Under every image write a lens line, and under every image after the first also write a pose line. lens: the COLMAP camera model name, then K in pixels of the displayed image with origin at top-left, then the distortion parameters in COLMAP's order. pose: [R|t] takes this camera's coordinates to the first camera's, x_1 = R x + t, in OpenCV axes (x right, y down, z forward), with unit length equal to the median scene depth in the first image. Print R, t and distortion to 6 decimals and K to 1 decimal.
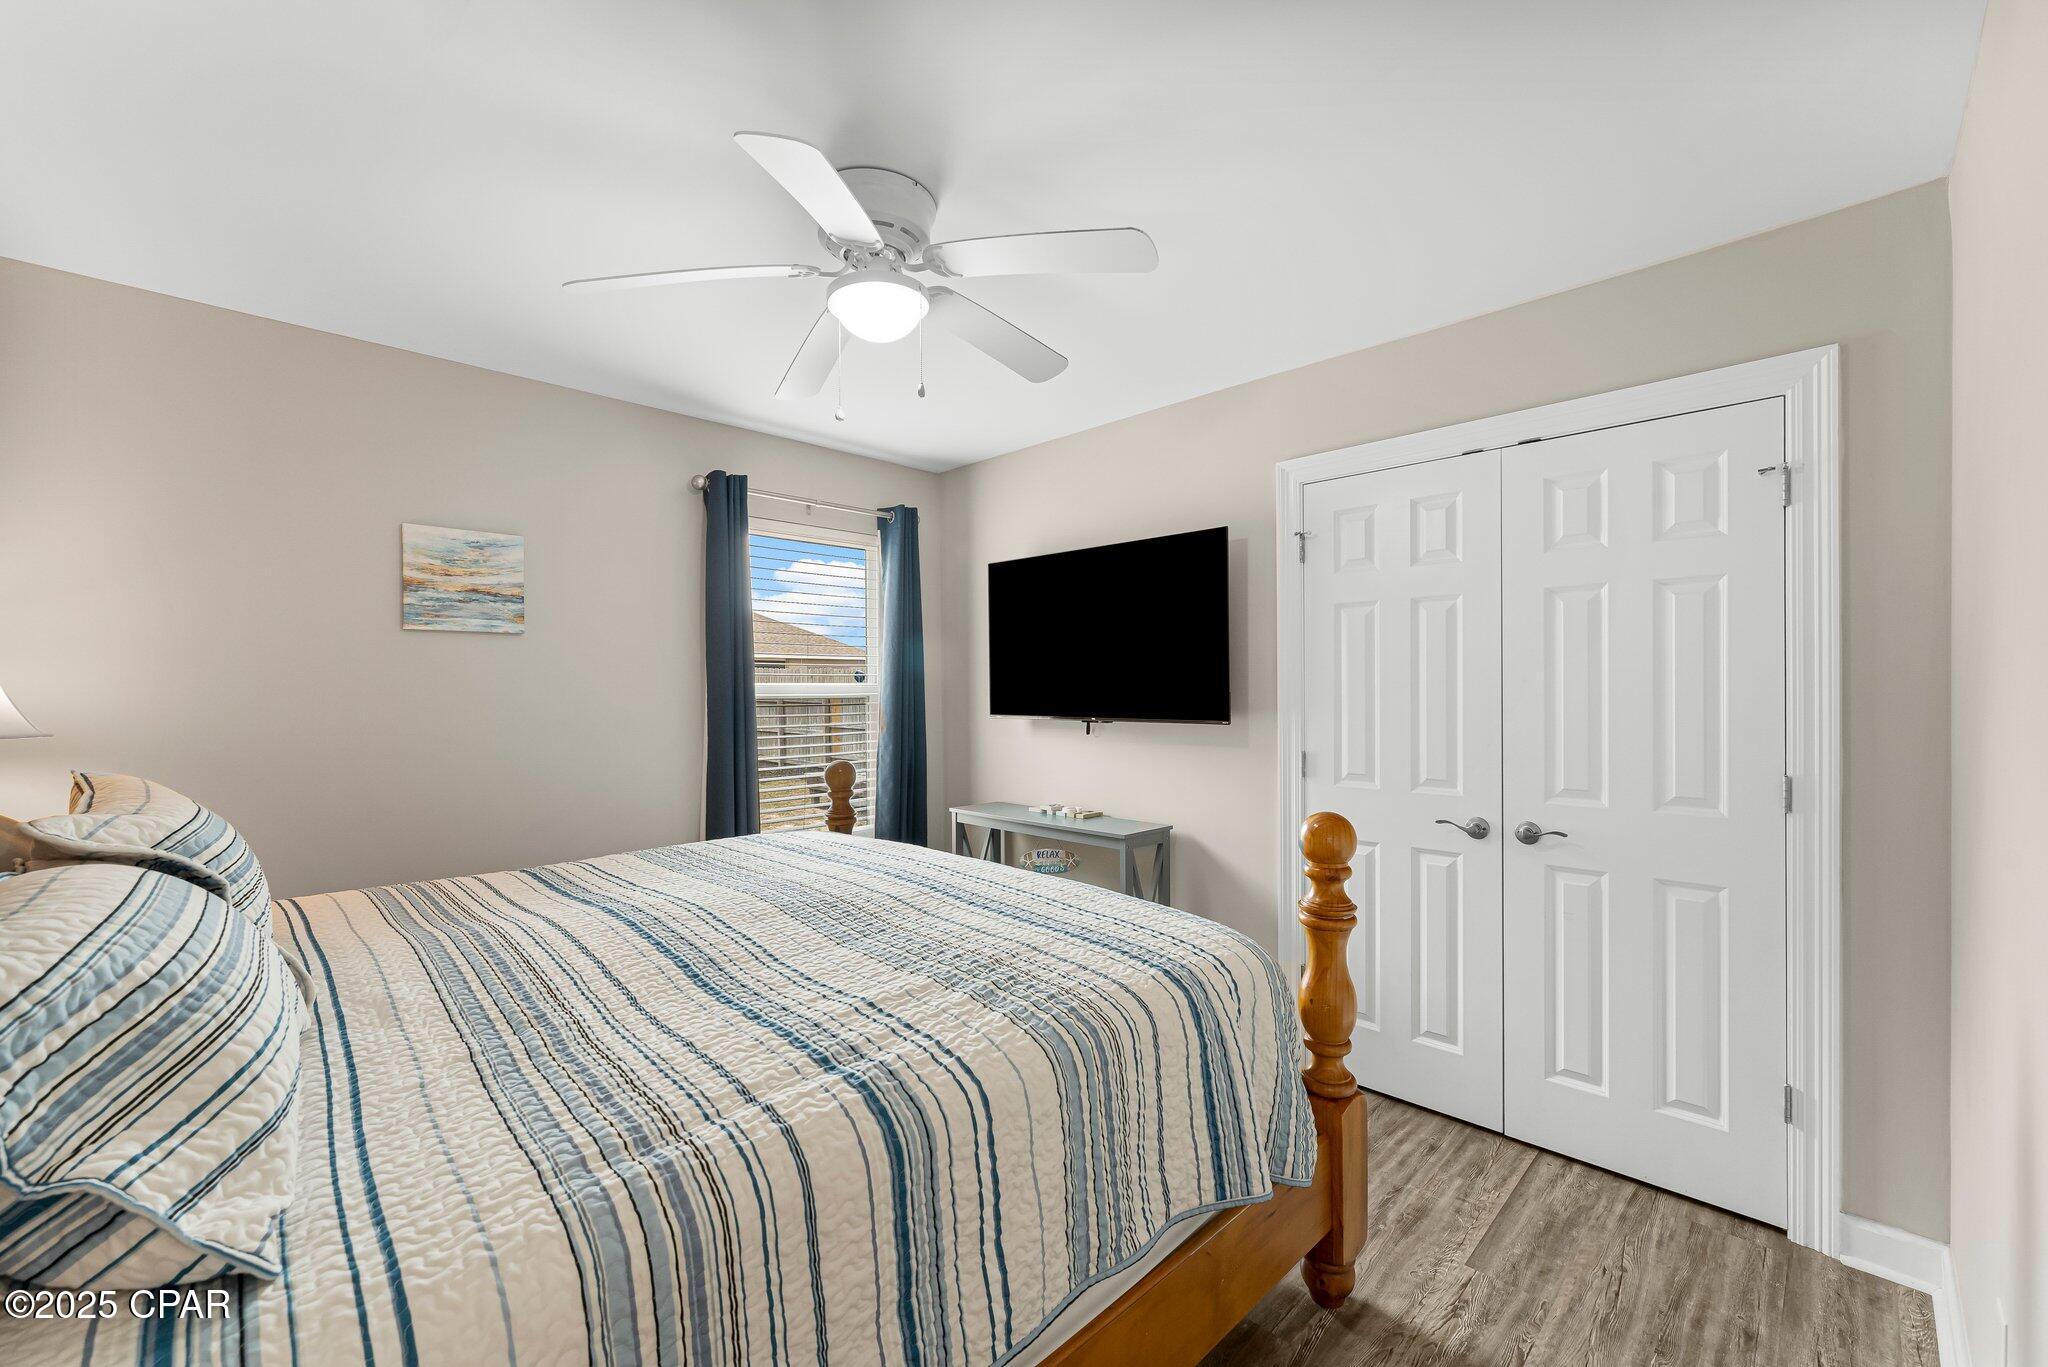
lens RADIAL K [[825.4, 0, 1024.0], [0, 825.4, 683.5], [0, 0, 1]] dist [-0.000092, 0.000062]
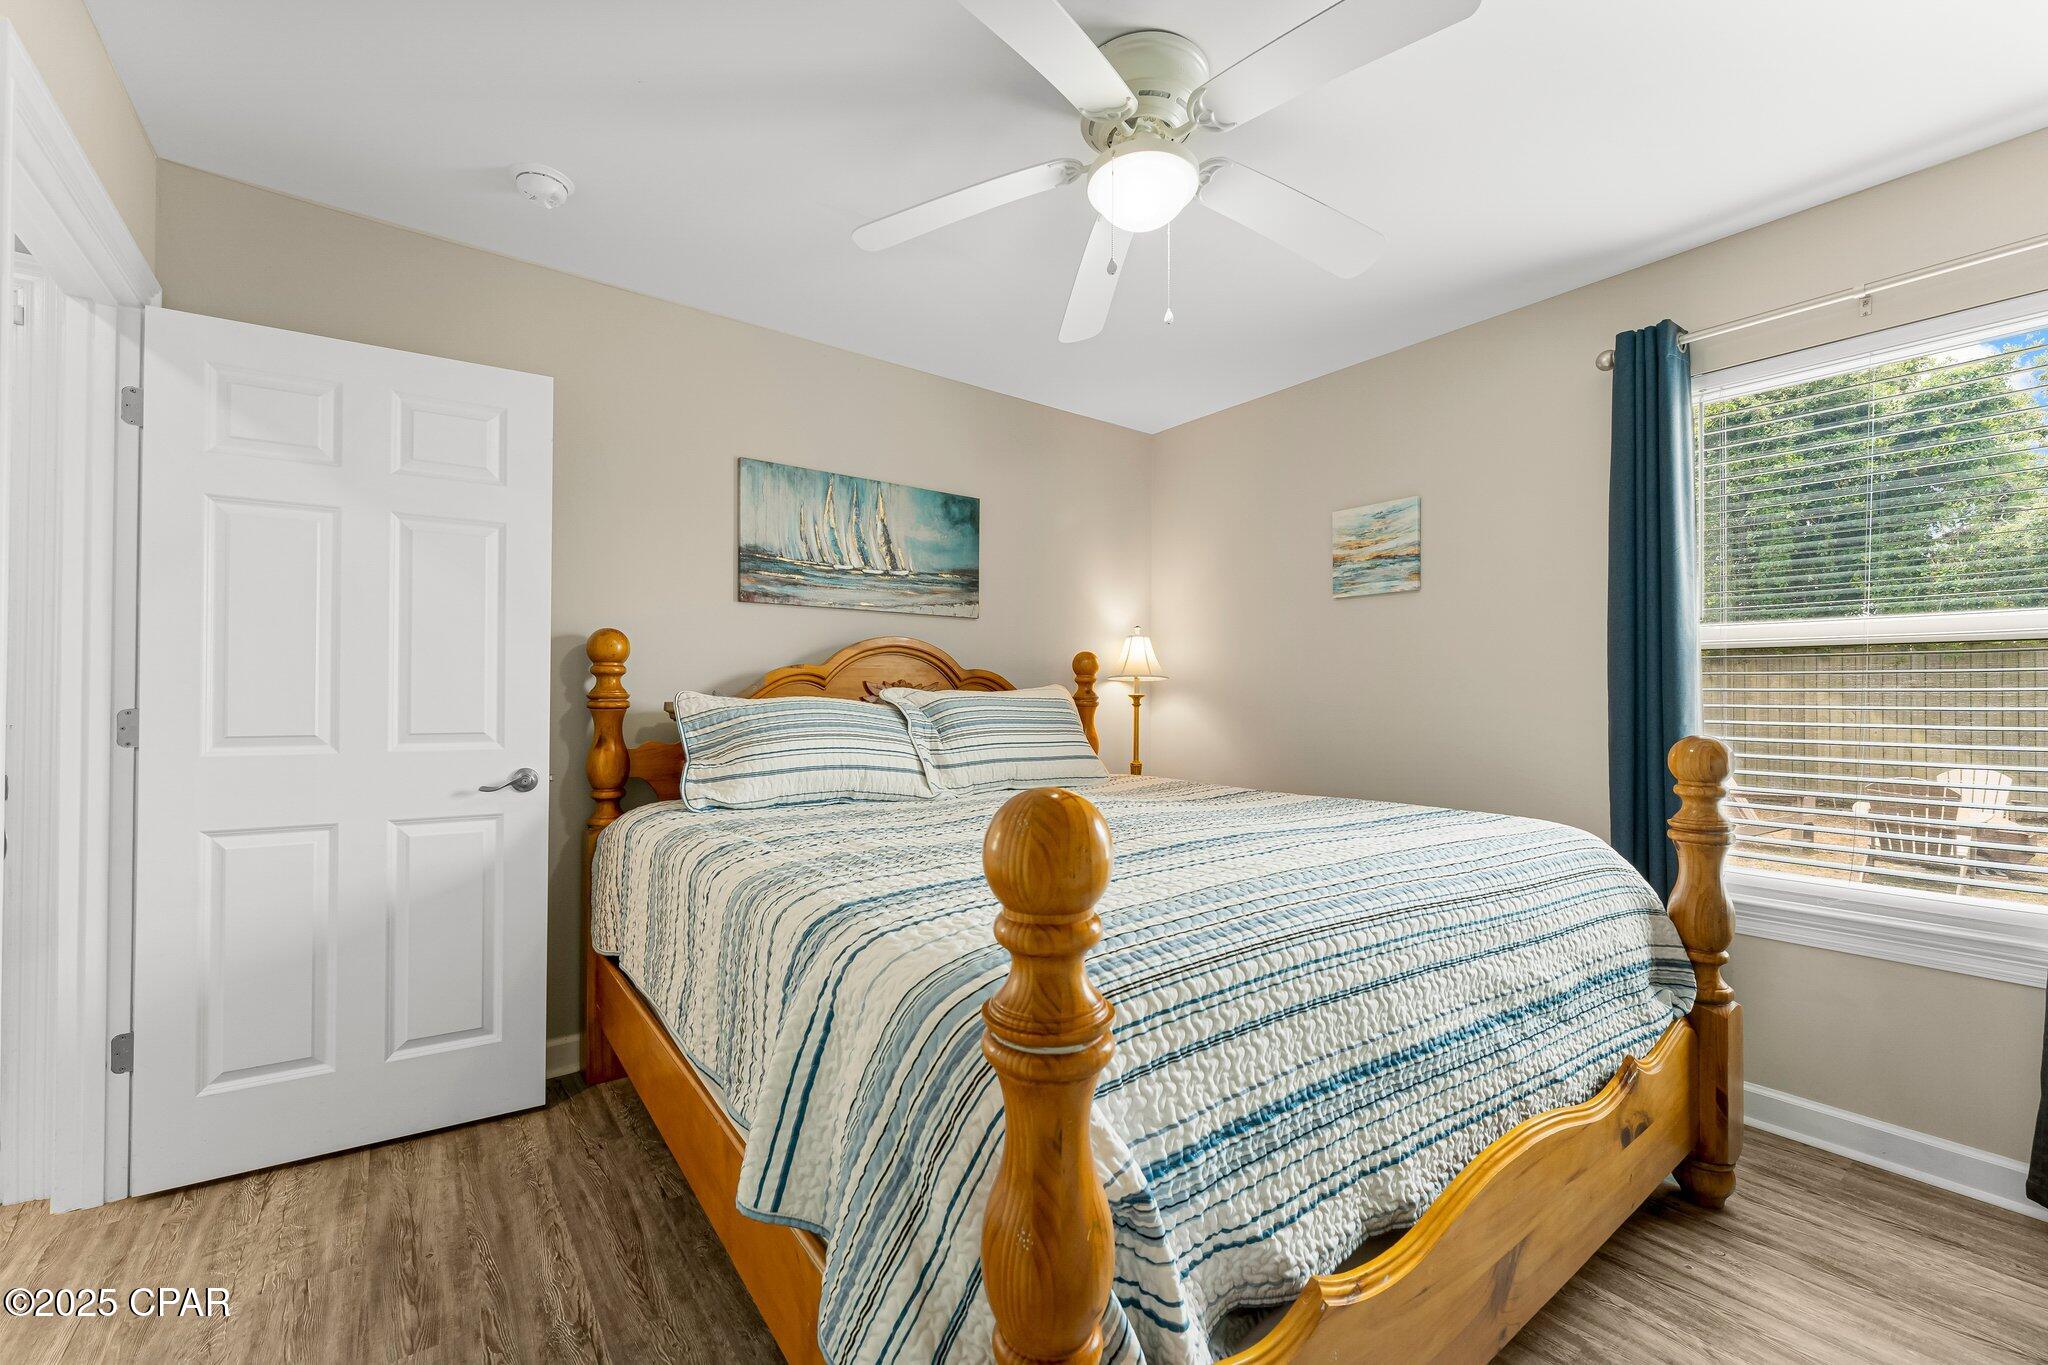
lens RADIAL K [[825.4, 0, 1024.0], [0, 825.4, 682.5], [0, 0, 1]] dist [-0.000092, 0.000062]
pose [[-0.157135, -0.004908, -0.987565, 0.515467], [0.002129, 0.999984, -0.005308, 0.063196], [0.987575, -0.002936, -0.157122, 0.699182]]
